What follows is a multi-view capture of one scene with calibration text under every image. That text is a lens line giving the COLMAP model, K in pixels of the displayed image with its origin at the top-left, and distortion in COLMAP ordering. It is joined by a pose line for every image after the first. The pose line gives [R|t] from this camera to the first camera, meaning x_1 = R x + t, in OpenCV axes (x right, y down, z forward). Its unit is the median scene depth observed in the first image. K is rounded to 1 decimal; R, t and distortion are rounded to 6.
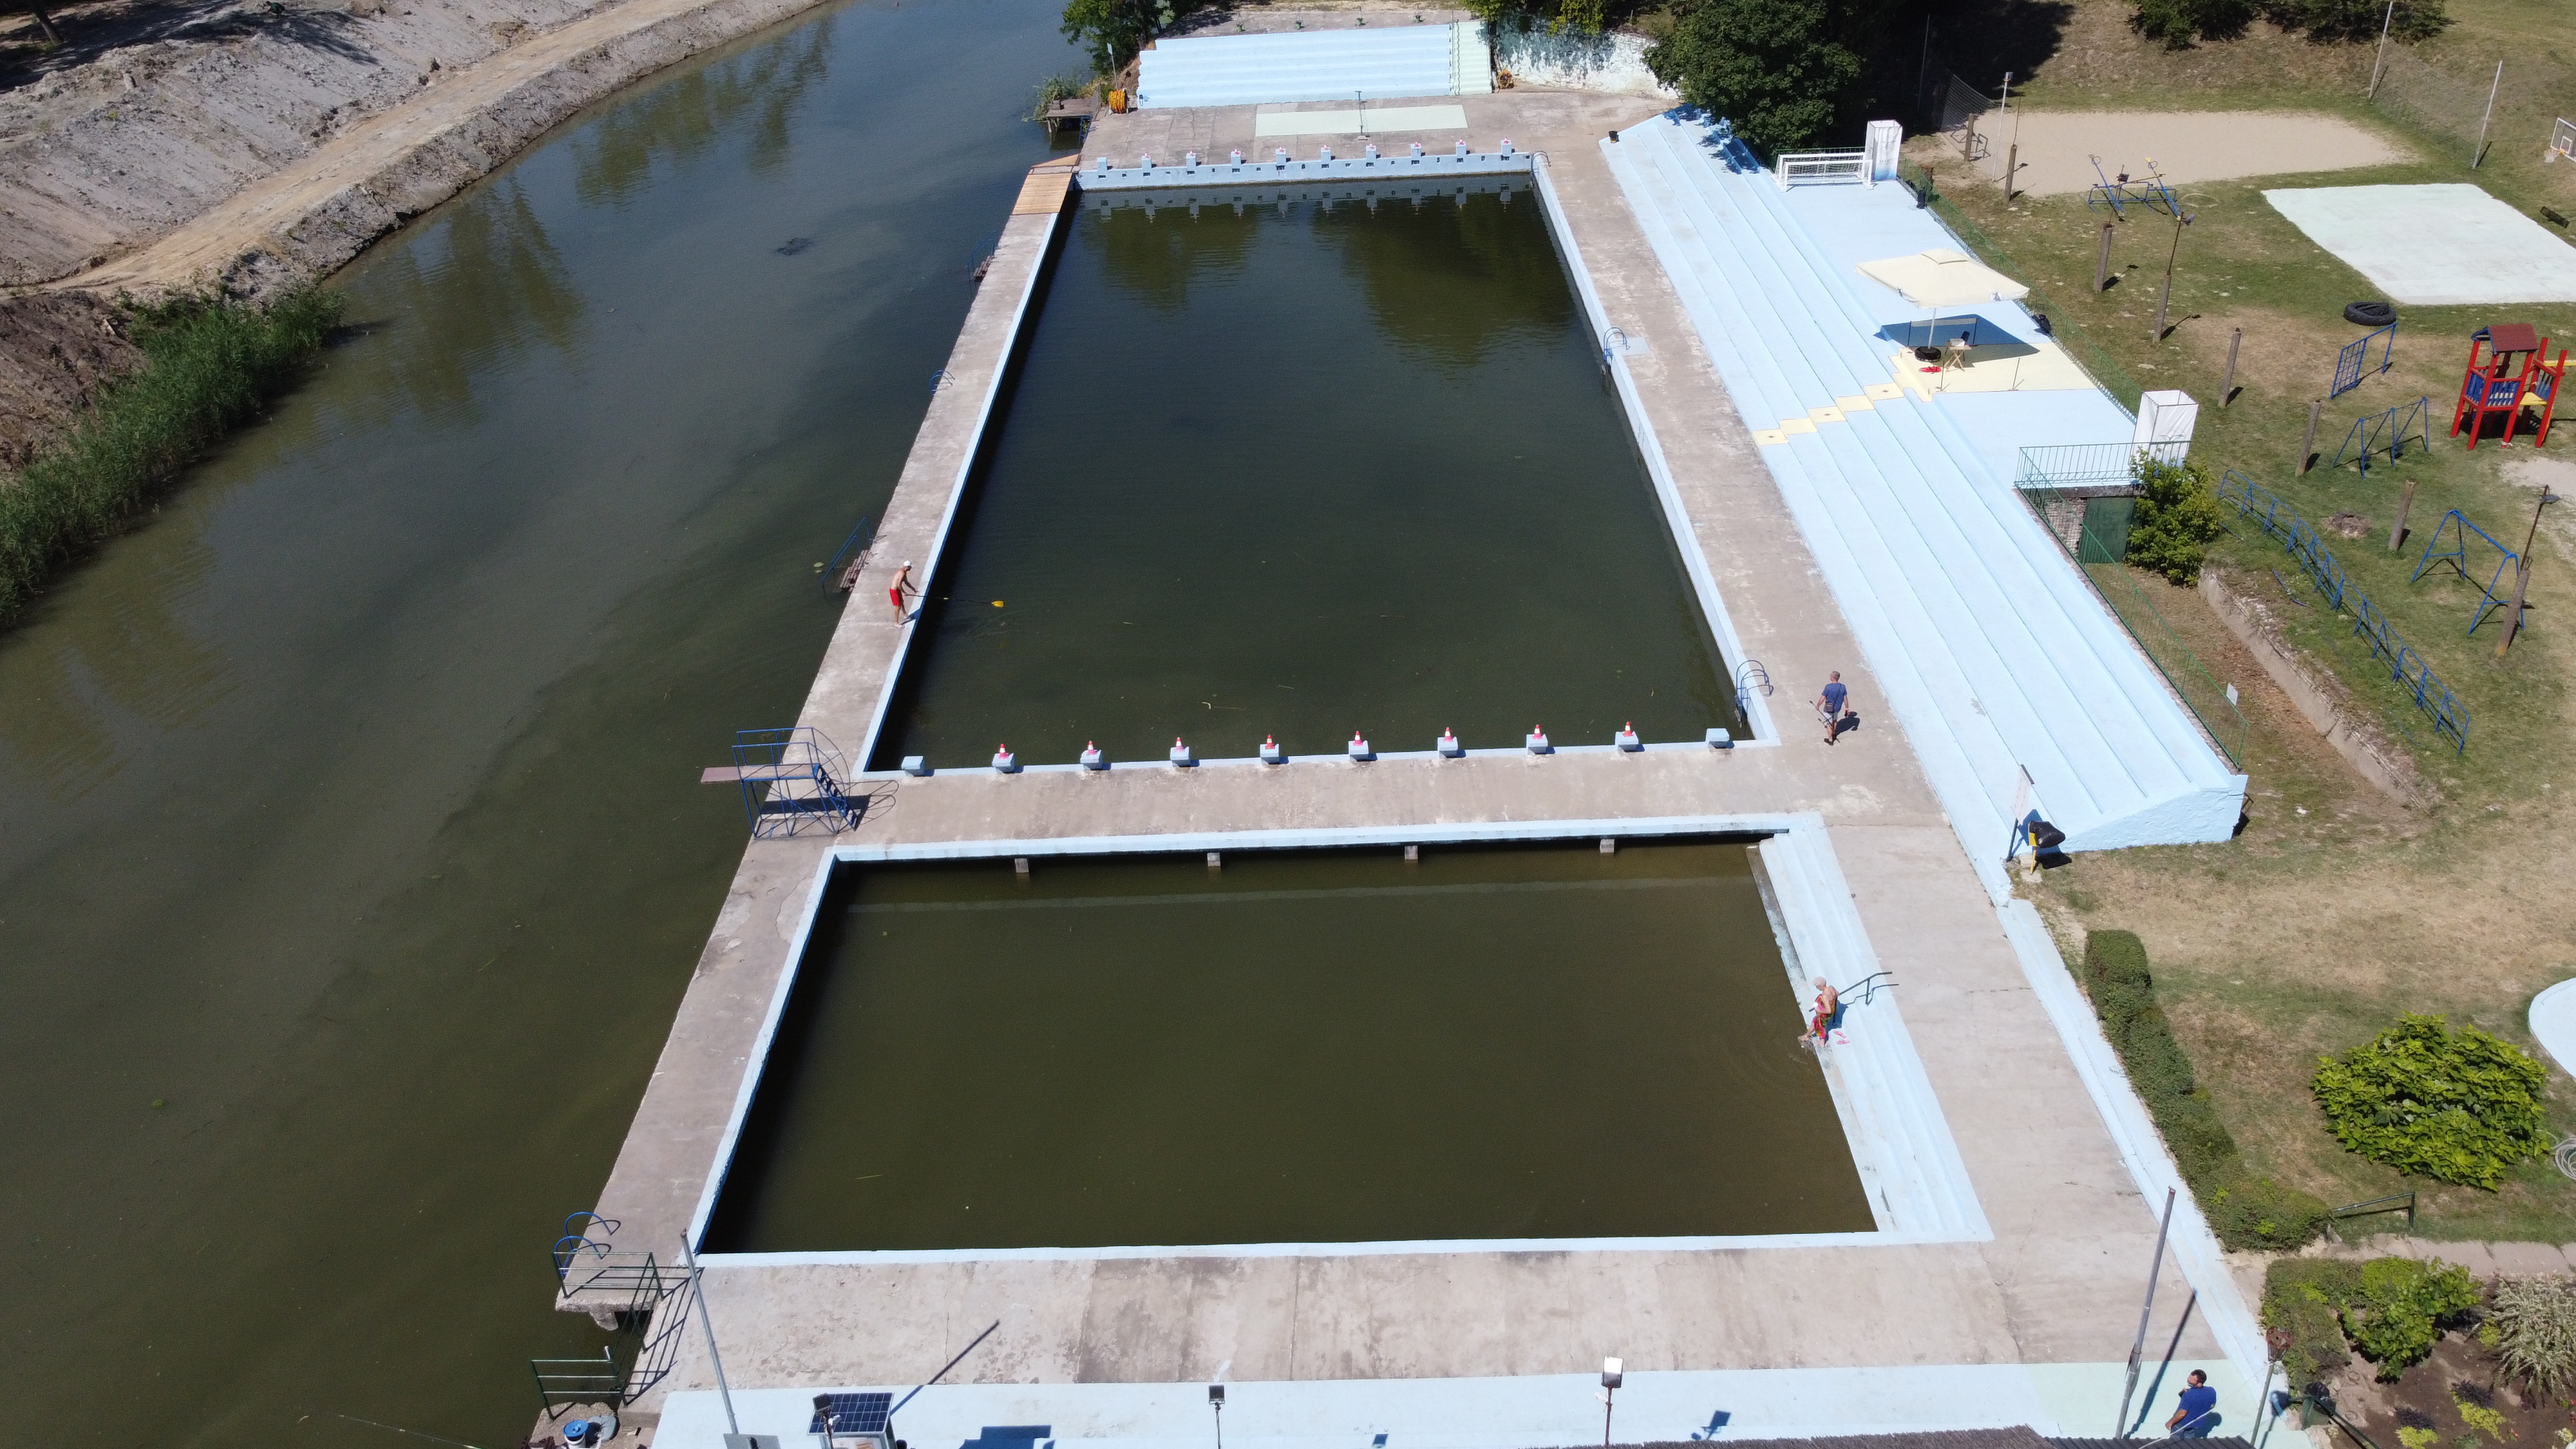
lens RADIAL K [[1955.8, 0, 1275.8], [0, 1955.8, 727.5], [0, 0, 1]] dist [-0.005531, 0.001125]
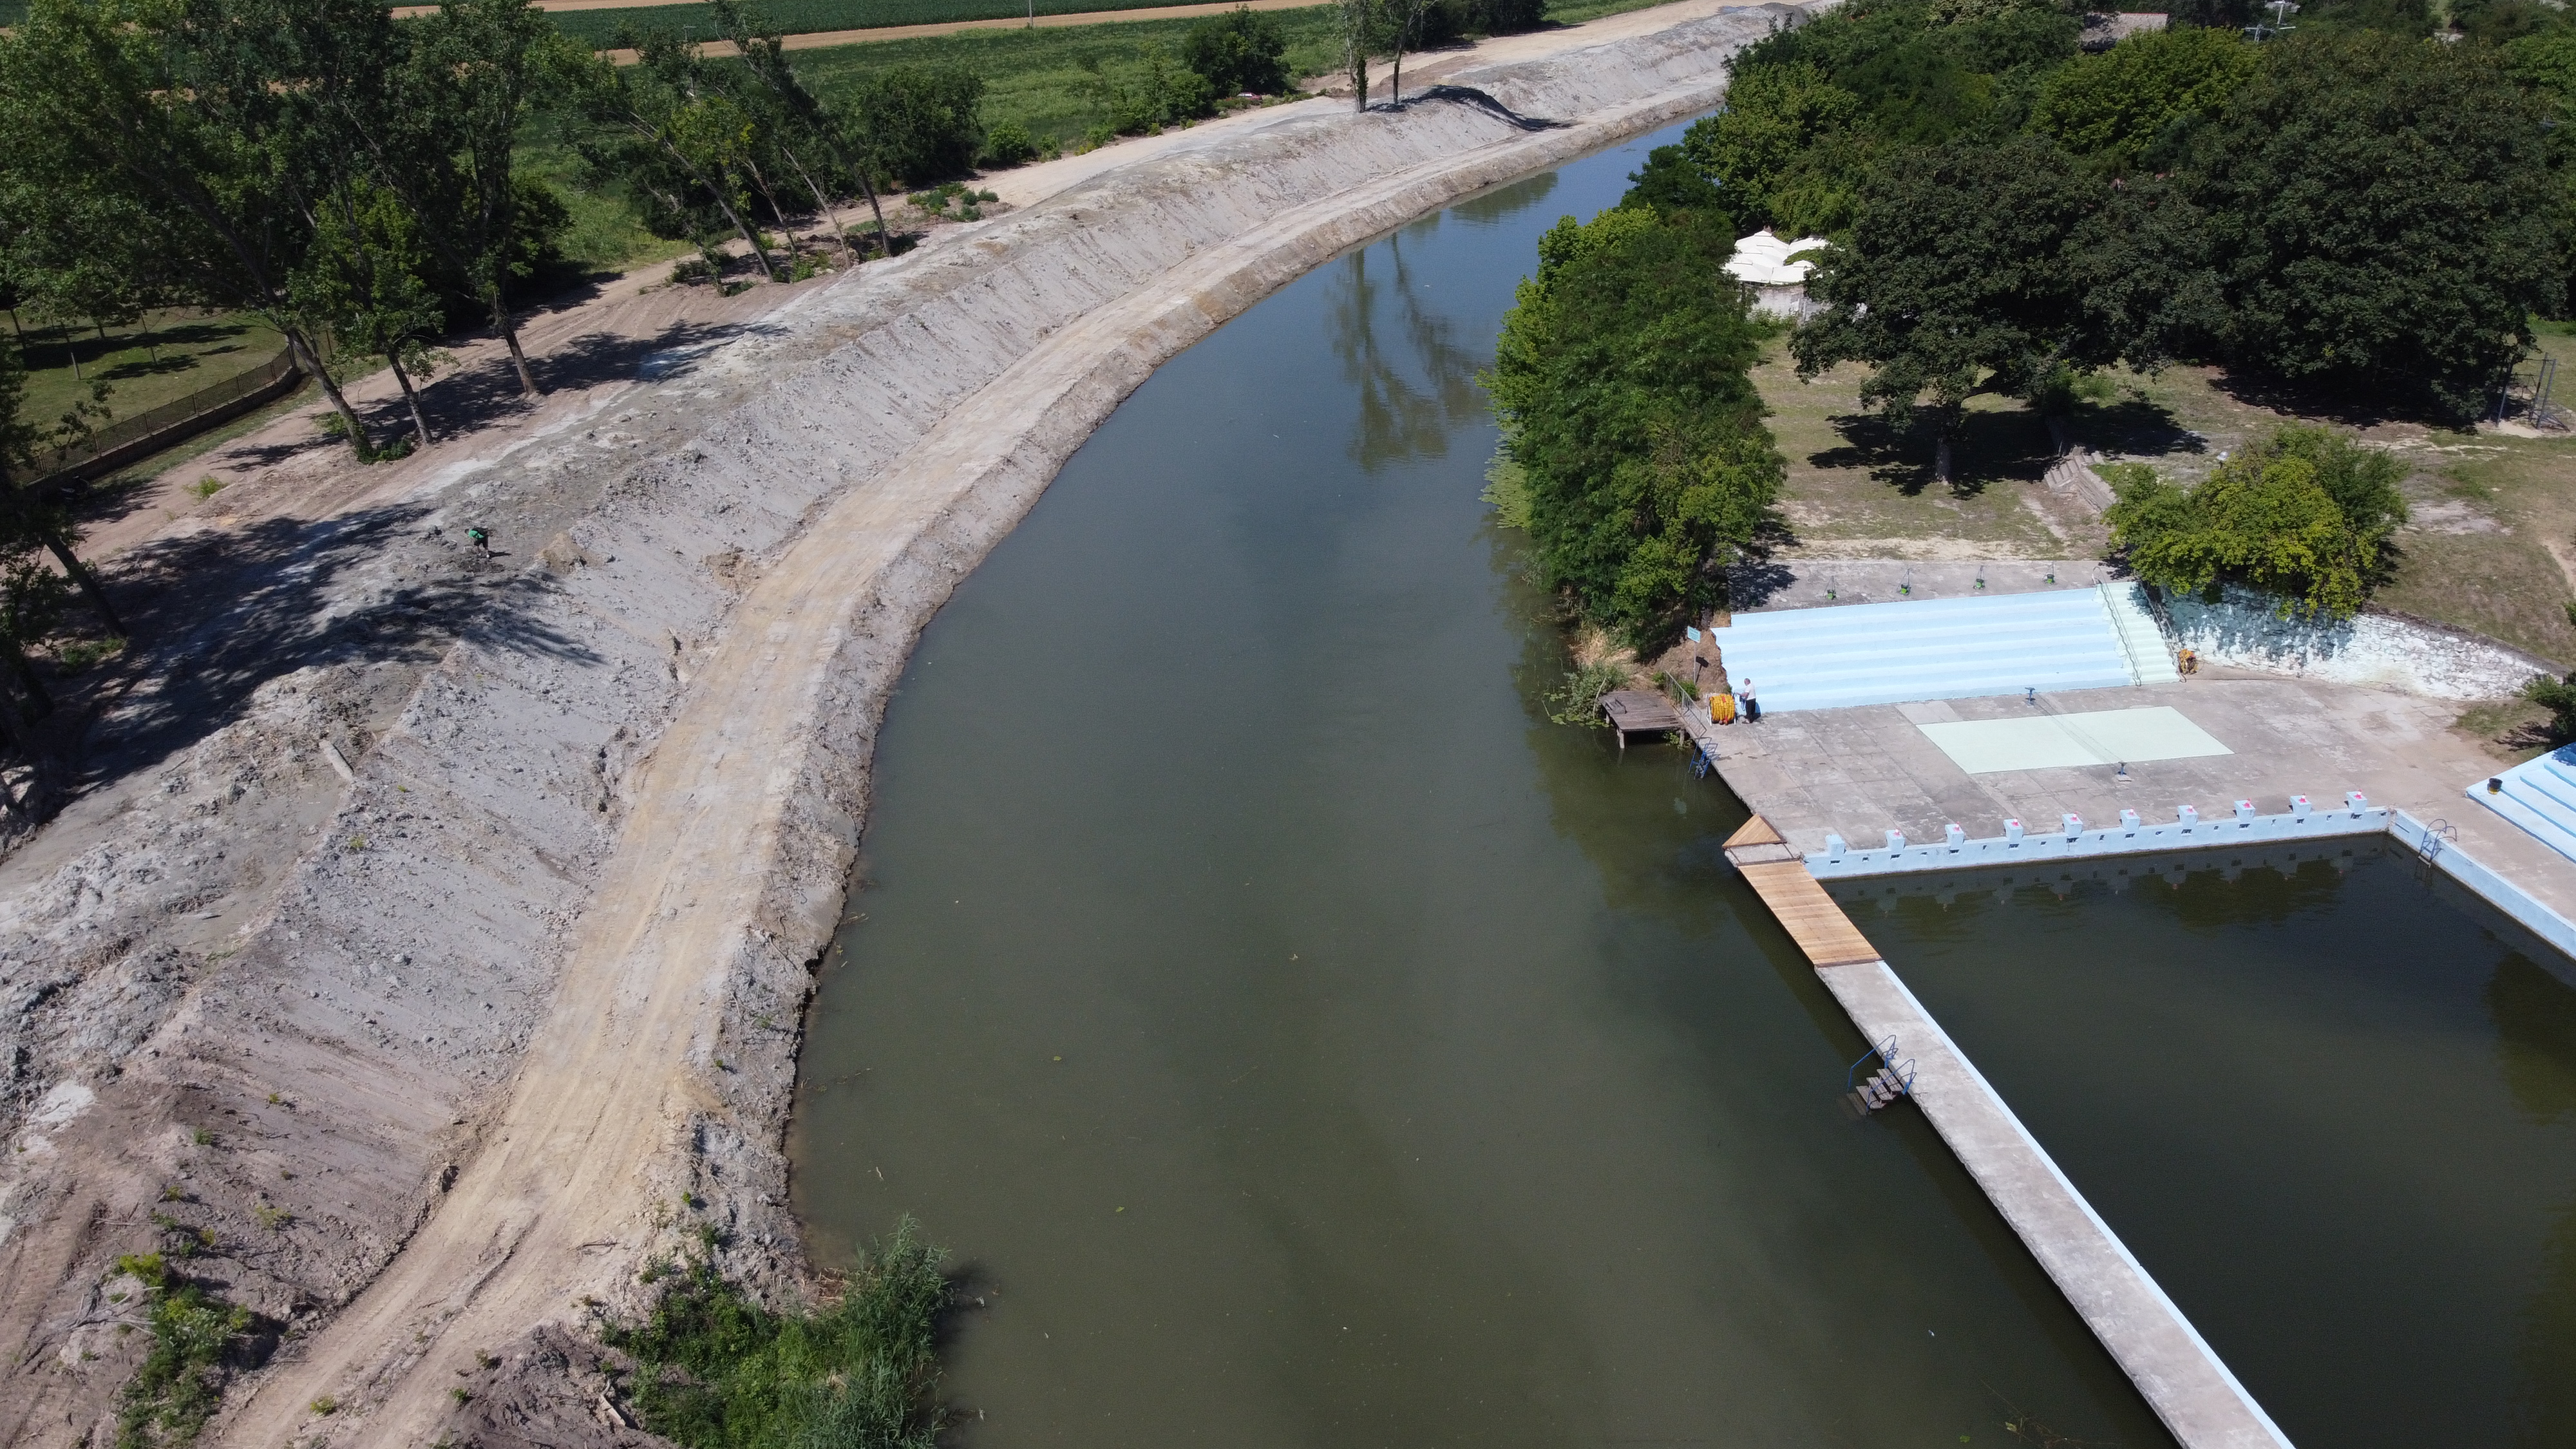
lens RADIAL K [[1967.5, 0, 1282.9], [0, 1967.5, 715.3], [0, 0, 1]] dist [-0.003466, -0.006927]
pose [[0.986160, -0.031666, 0.162746, -0.495420], [0.052732, 0.990526, -0.126801, -0.316372], [-0.157189, 0.133628, 0.978486, 0.408952]]
